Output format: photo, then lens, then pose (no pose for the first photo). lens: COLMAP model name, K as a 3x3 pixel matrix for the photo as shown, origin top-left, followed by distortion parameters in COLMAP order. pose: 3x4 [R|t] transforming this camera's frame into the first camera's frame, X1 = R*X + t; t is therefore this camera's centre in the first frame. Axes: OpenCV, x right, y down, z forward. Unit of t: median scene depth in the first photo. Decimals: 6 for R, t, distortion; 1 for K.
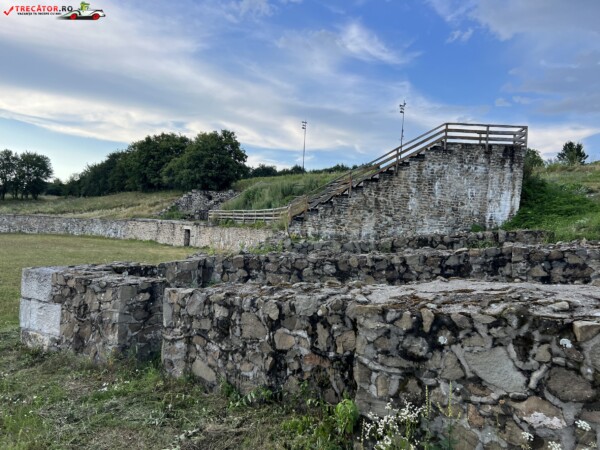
lens RADIAL K [[451.5, 0, 298.5], [0, 451.5, 227.1], [0, 0, 1]] dist [0.056756, -0.071541]
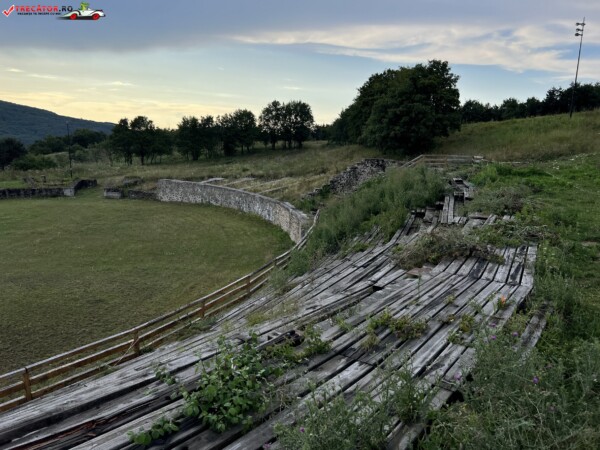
lens RADIAL K [[451.5, 0, 298.5], [0, 451.5, 227.1], [0, 0, 1]] dist [0.056756, -0.071541]
pose [[0.770240, 0.097521, -0.630253, 0.139373], [0.008496, 0.986583, 0.163040, -0.083239], [0.637697, -0.130935, 0.759078, 0.327152]]
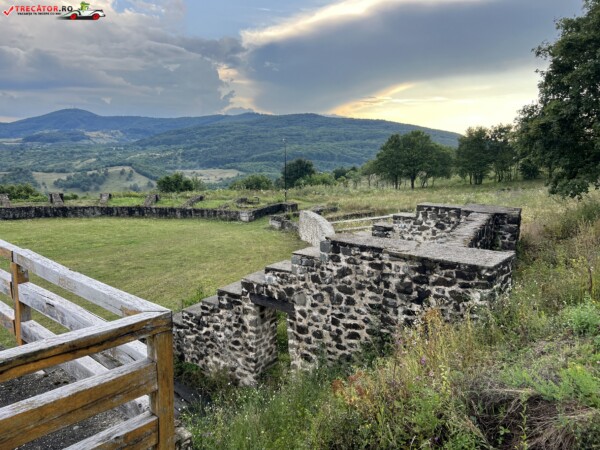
lens RADIAL K [[453.6, 0, 302.7], [0, 453.6, 225.4], [0, 0, 1]] dist [0.063971, -0.084104]
pose [[0.054334, 0.116716, -0.991678, 0.006929], [-0.009953, 0.993159, 0.116345, -0.087382], [0.998473, 0.003548, 0.055124, 0.819690]]
